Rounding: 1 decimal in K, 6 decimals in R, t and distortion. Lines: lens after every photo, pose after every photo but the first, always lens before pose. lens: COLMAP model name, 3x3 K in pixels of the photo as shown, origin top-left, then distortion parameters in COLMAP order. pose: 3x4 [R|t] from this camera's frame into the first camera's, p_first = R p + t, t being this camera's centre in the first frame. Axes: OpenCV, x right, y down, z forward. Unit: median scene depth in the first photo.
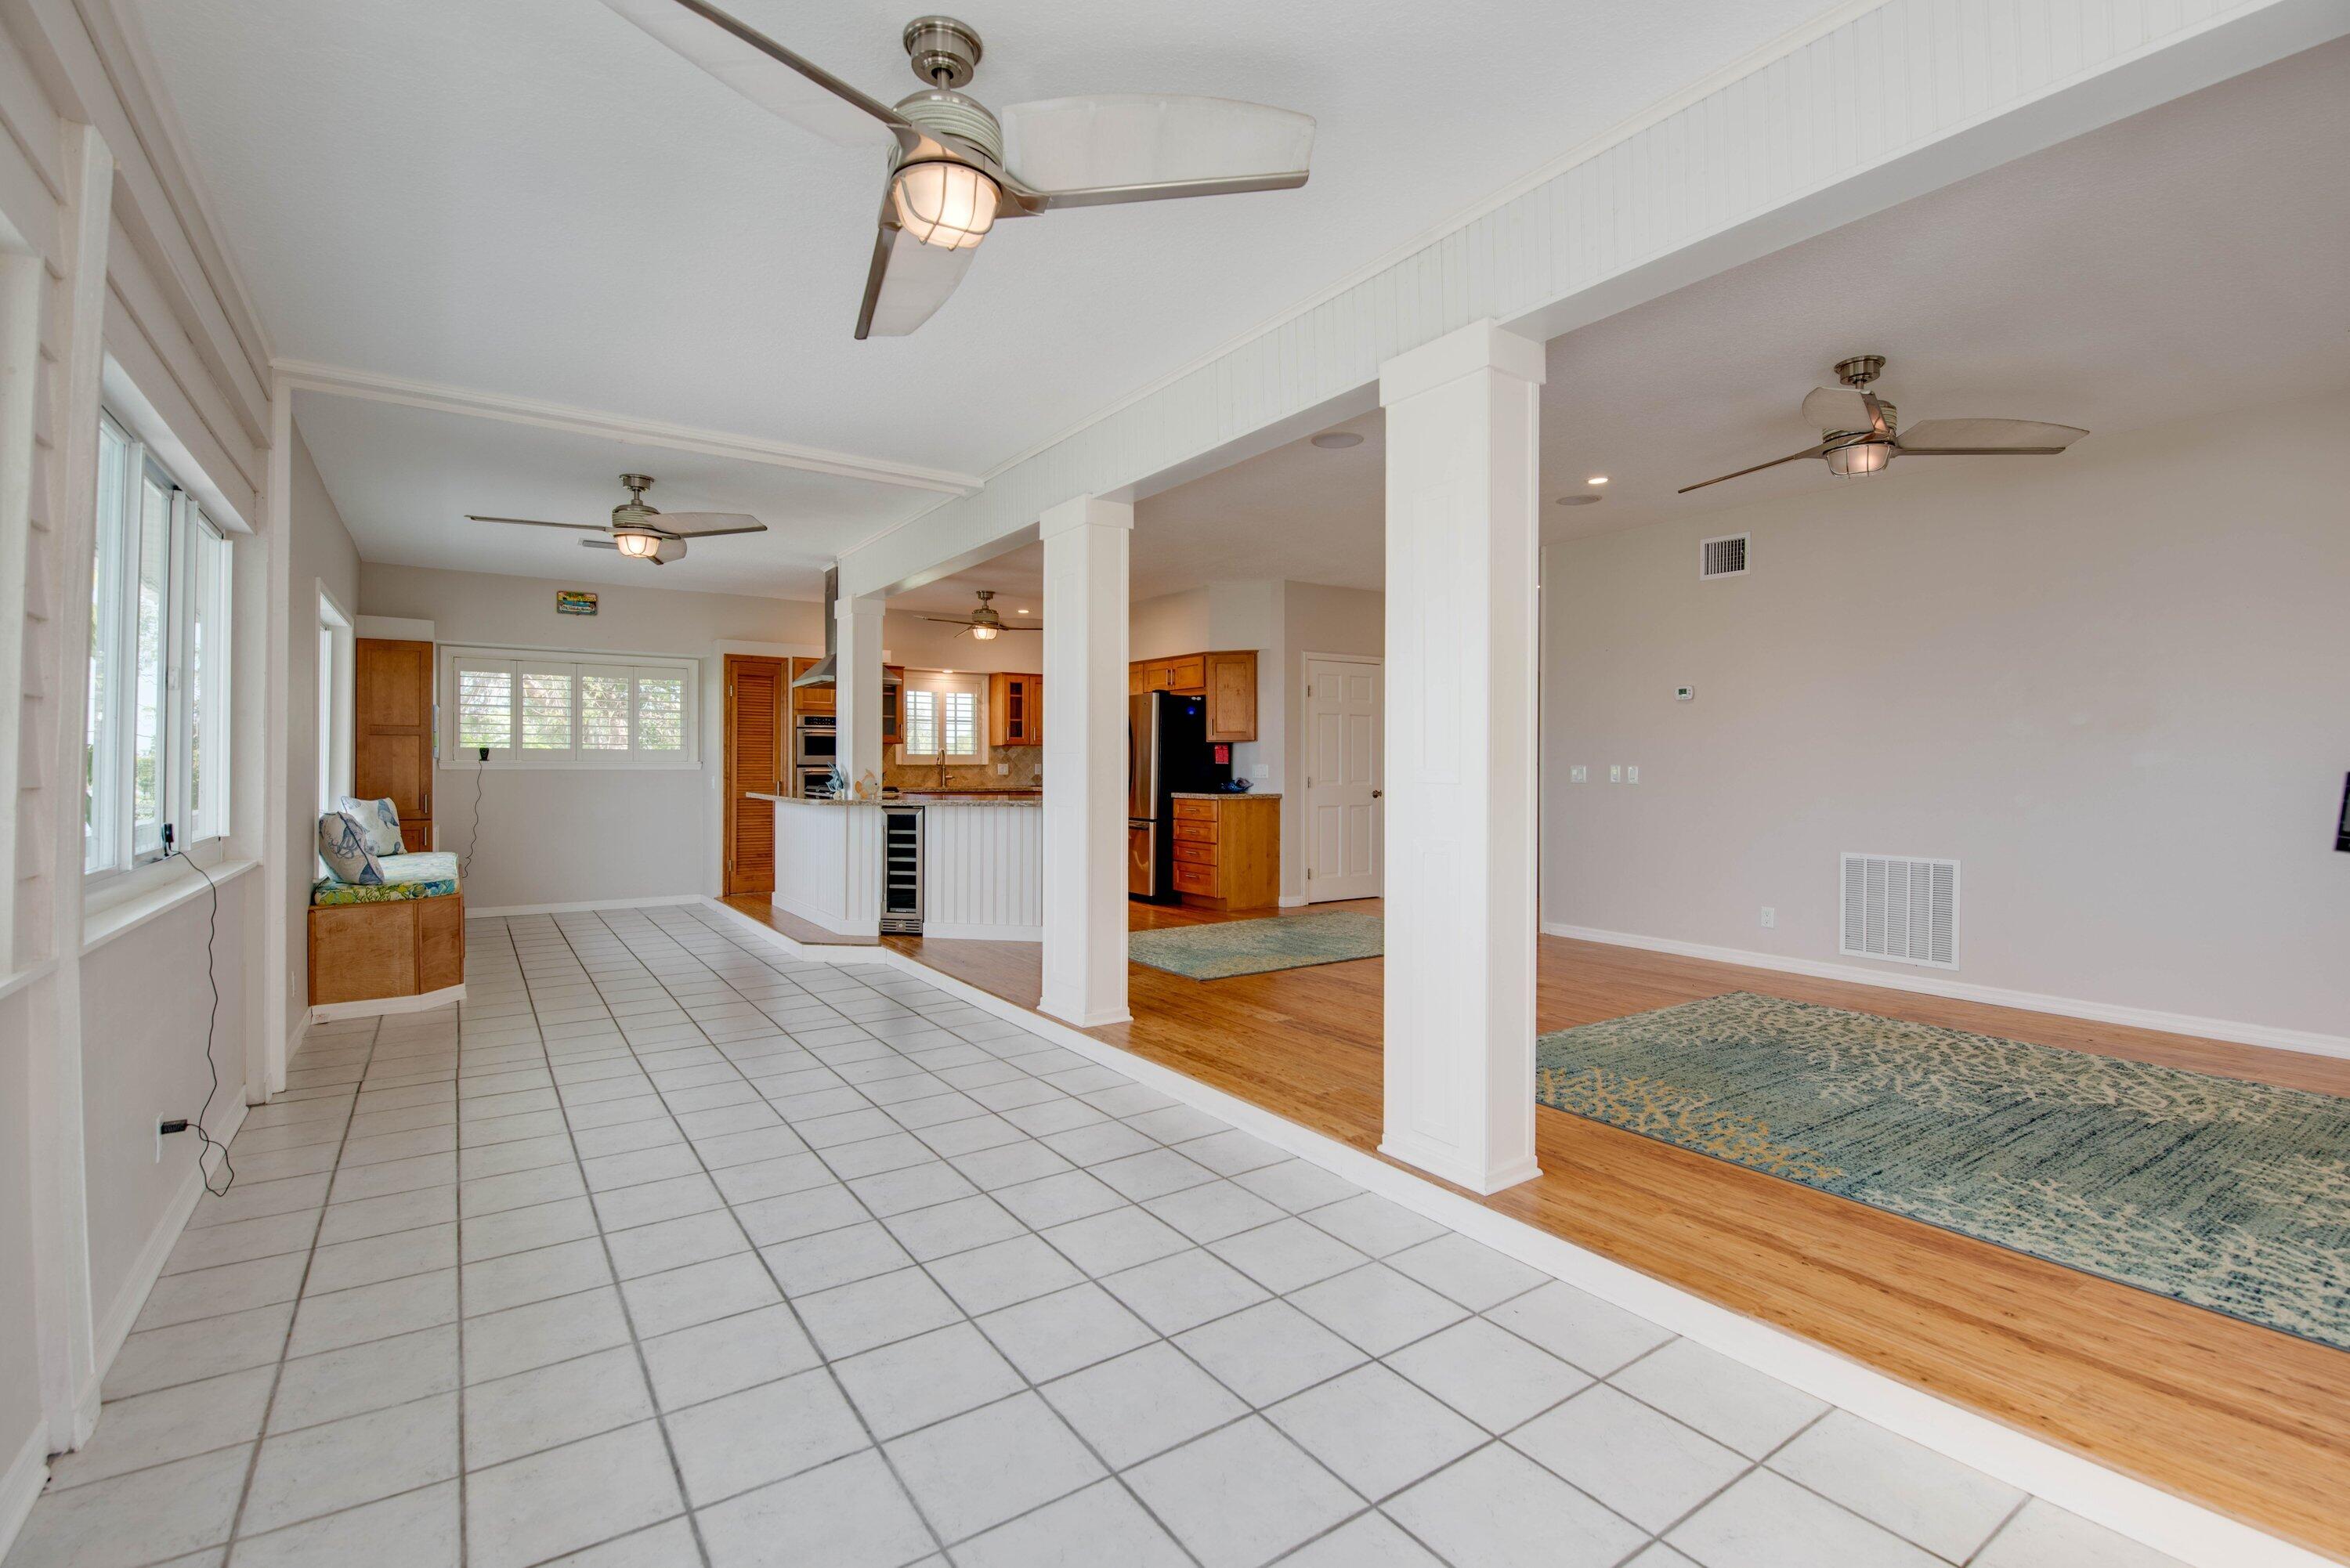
lens RADIAL K [[1038.8, 0, 1181.4], [0, 1038.8, 774.1], [0, 0, 1]] dist [-0.016142, -0.000213]
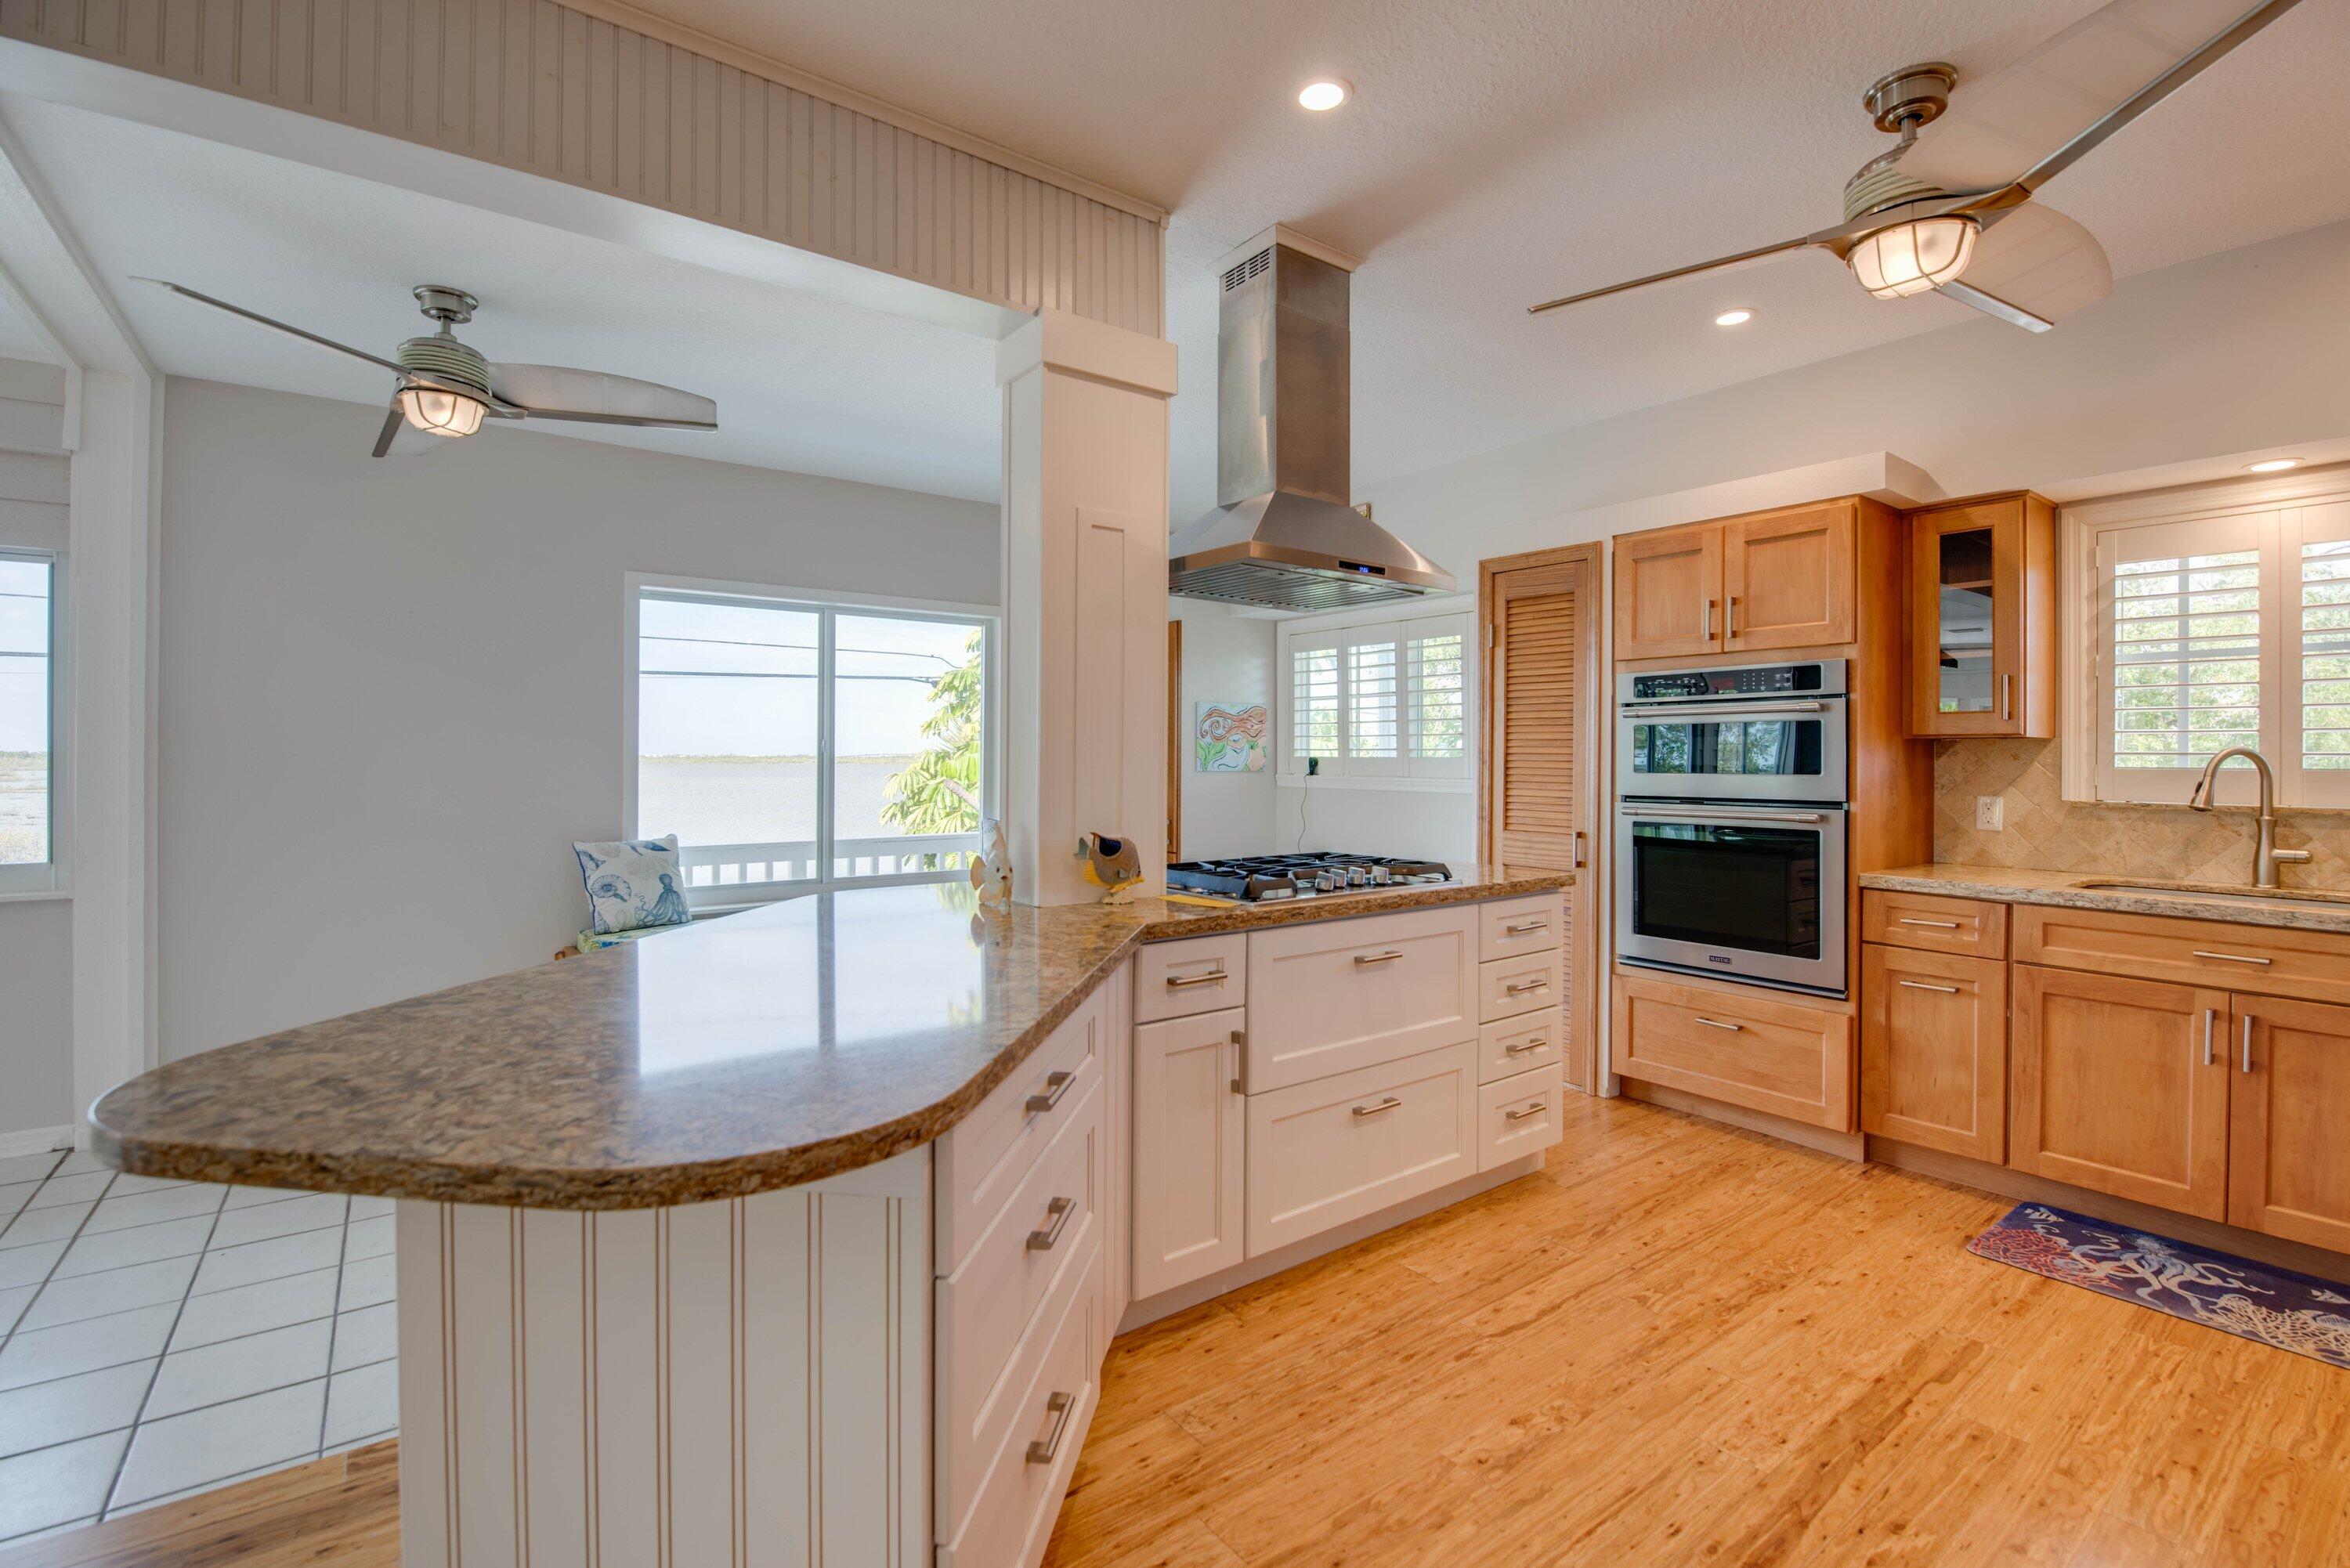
lens RADIAL K [[1038.8, 0, 1181.4], [0, 1038.8, 774.1], [0, 0, 1]] dist [-0.016142, -0.000213]
pose [[0.015810, 0.017680, -0.999719, 0.041396], [-0.008680, 0.999808, 0.017545, -0.023584], [0.999837, 0.008400, 0.015961, 0.822841]]
